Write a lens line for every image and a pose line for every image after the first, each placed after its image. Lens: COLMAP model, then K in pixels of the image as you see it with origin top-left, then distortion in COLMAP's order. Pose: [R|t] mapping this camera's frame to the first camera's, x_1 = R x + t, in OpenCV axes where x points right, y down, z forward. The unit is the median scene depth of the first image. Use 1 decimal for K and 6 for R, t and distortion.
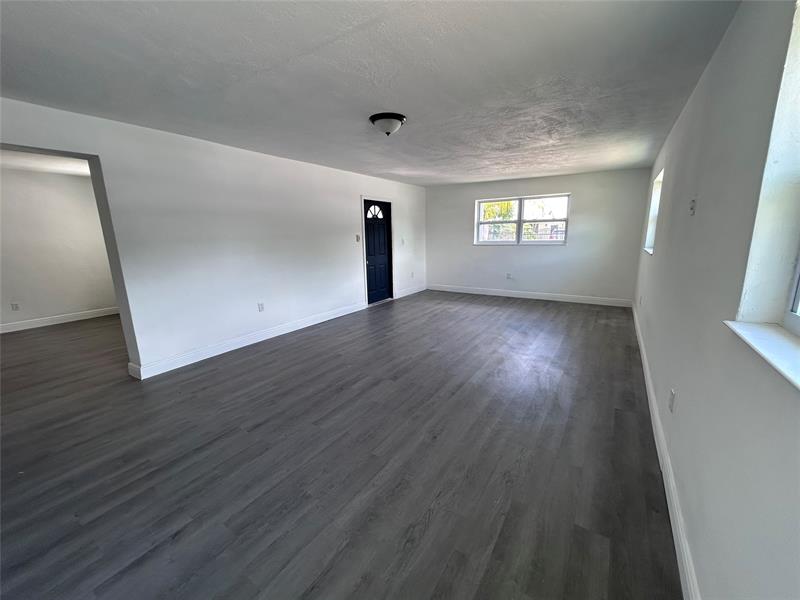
lens RADIAL K [[322.7, 0, 400.1], [0, 322.7, 298.7], [0, 0, 1]] dist [0.000430, -0.000182]
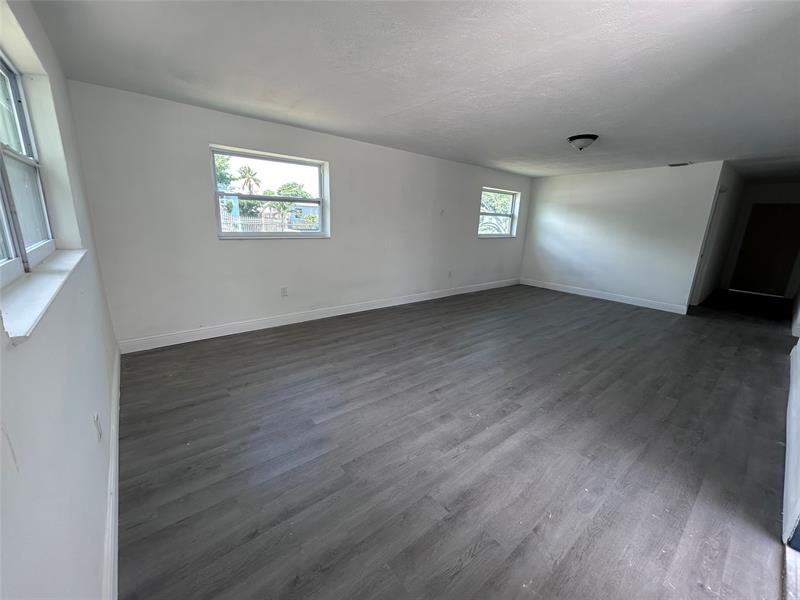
lens RADIAL K [[322.7, 0, 400.1], [0, 322.7, 298.7], [0, 0, 1]] dist [0.000430, -0.000182]
pose [[-0.956724, -0.082223, 0.279139, 0.146746], [0.043623, 0.907886, 0.416942, -0.303554], [-0.287709, 0.411075, -0.865009, 1.494967]]
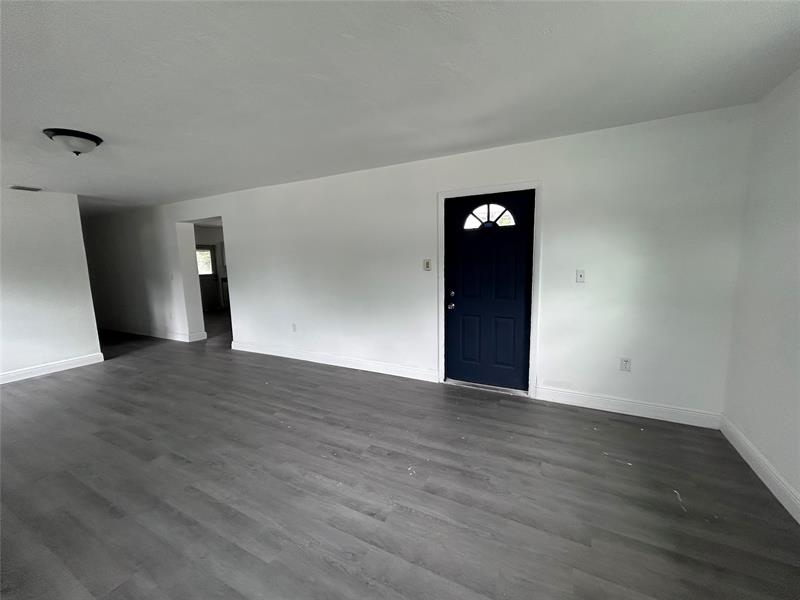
lens RADIAL K [[322.7, 0, 400.1], [0, 322.7, 298.7], [0, 0, 1]] dist [0.000430, -0.000182]
pose [[0.112618, 0.144172, -0.983123, 0.547311], [-0.178182, 0.976310, 0.122761, -0.221604], [0.977532, 0.161350, 0.135639, 1.016384]]
